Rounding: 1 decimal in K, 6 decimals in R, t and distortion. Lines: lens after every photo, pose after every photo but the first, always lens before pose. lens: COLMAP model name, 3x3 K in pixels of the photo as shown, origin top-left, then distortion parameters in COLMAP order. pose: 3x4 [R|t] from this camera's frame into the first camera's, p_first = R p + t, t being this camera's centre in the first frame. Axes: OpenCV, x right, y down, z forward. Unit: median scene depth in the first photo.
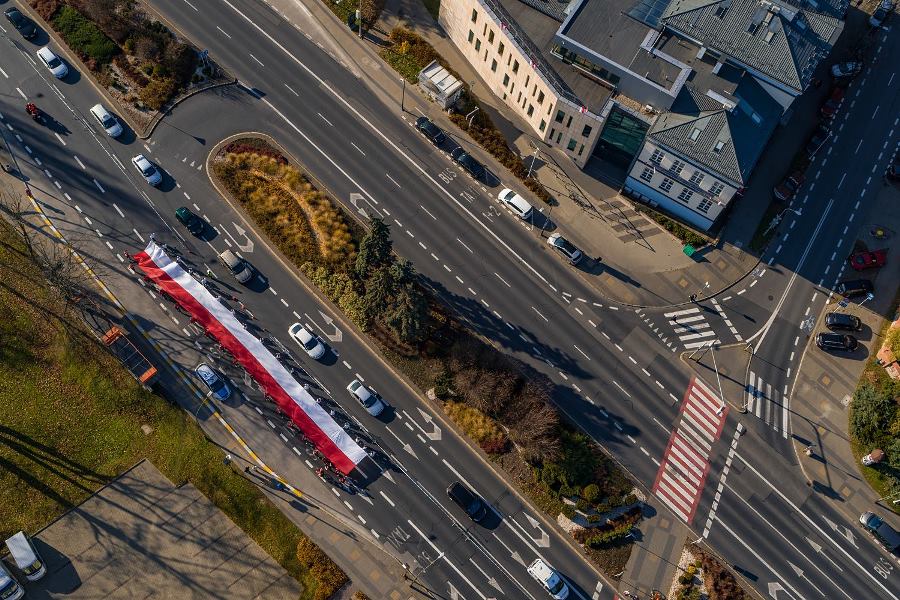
lens RADIAL K [[1051.4, 0, 450.0], [0, 1051.4, 300.0], [0, 0, 1]] dist [-0.001210, 0.008516]
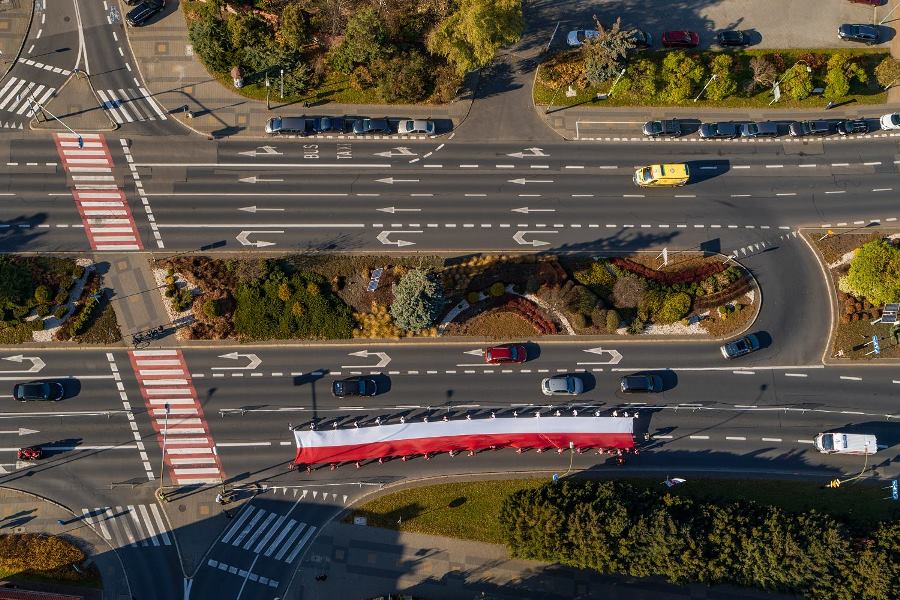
lens RADIAL K [[1051.4, 0, 450.0], [0, 1051.4, 300.0], [0, 0, 1]] dist [-0.001210, 0.008516]
pose [[0.685208, -0.698450, 0.206536, 0.181266], [0.648284, 0.714107, 0.264158, 0.167580], [-0.331990, -0.047110, 0.942106, -0.037077]]
